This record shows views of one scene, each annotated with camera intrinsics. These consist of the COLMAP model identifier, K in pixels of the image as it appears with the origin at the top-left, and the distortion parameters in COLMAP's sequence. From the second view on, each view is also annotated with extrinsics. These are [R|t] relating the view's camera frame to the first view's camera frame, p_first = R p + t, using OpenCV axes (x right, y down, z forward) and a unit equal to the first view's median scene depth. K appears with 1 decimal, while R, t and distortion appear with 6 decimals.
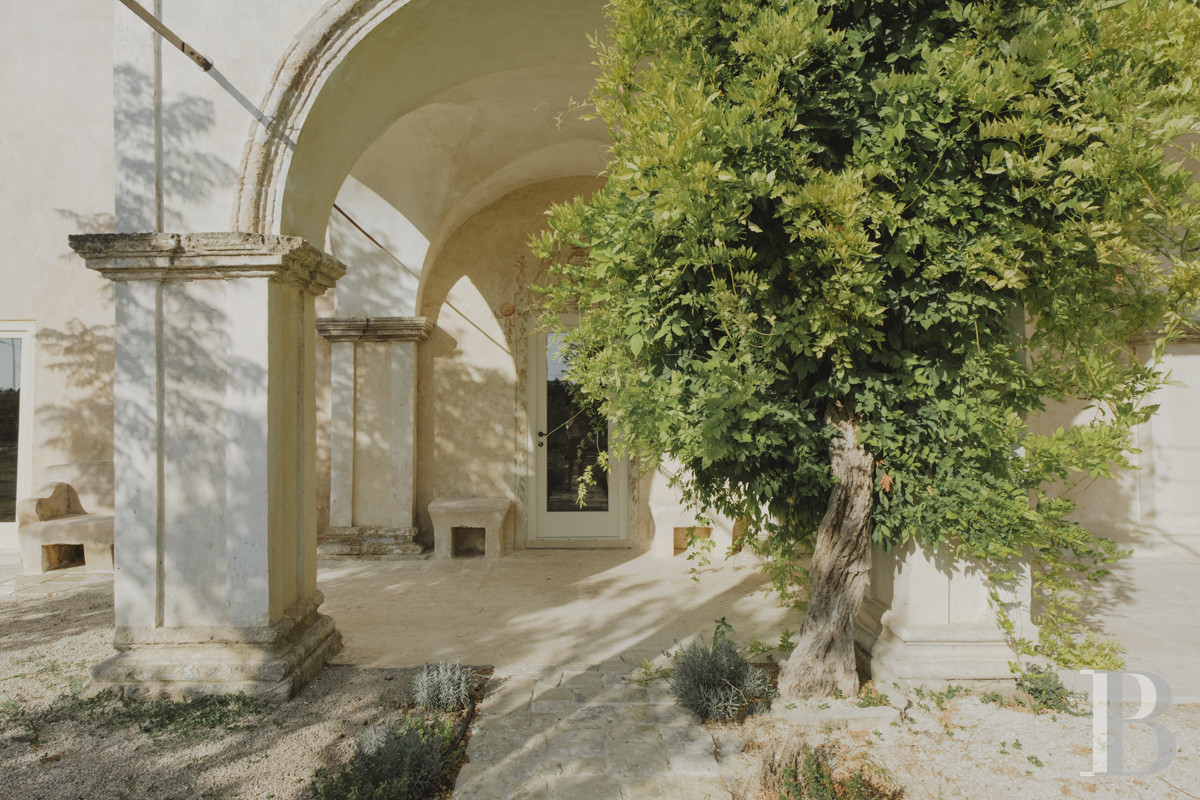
lens RADIAL K [[952.8, 0, 598.7], [0, 952.8, 398.7], [0, 0, 1]] dist [0.011306, 0.009066]
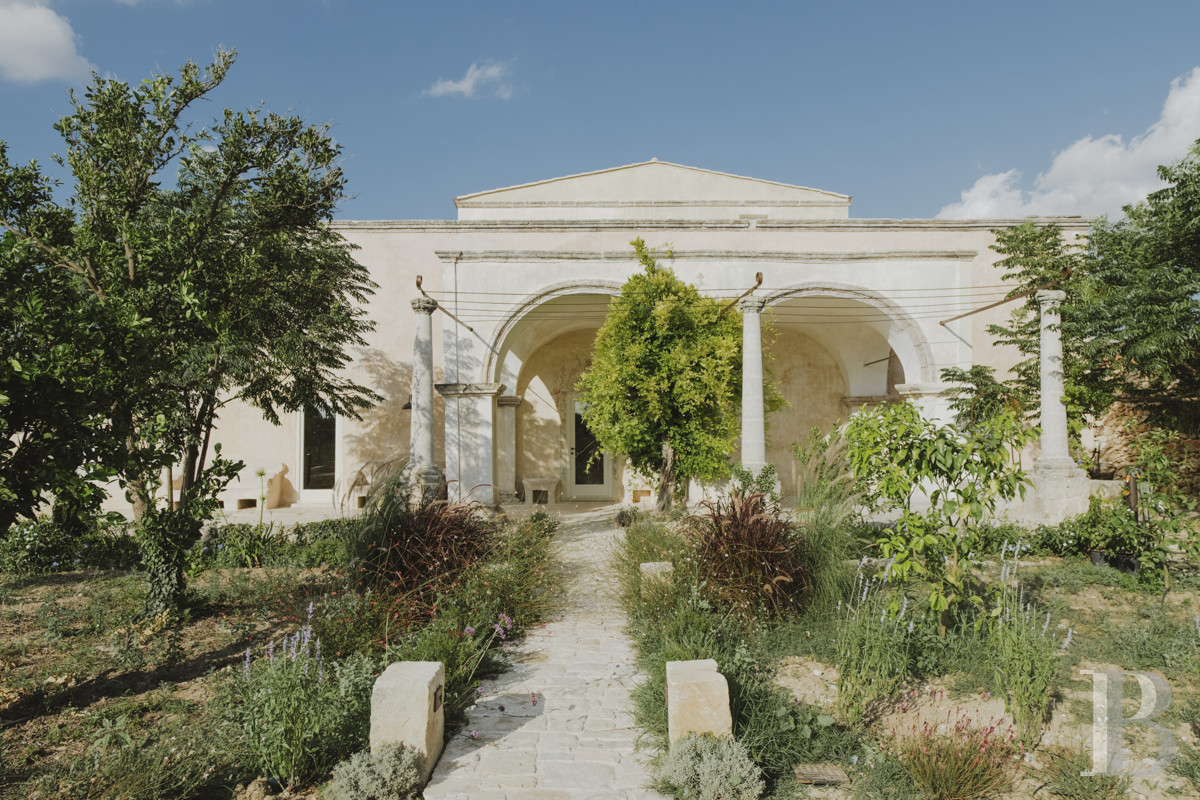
lens RADIAL K [[952.8, 0, 600.4], [0, 952.8, 404.4], [0, 0, 1]] dist [0.011306, 0.009066]
pose [[0.999852, -0.002848, -0.016995, 0.048582], [0.002395, 0.999643, -0.026611, -0.007183], [0.017065, 0.026567, 0.999501, -1.398842]]
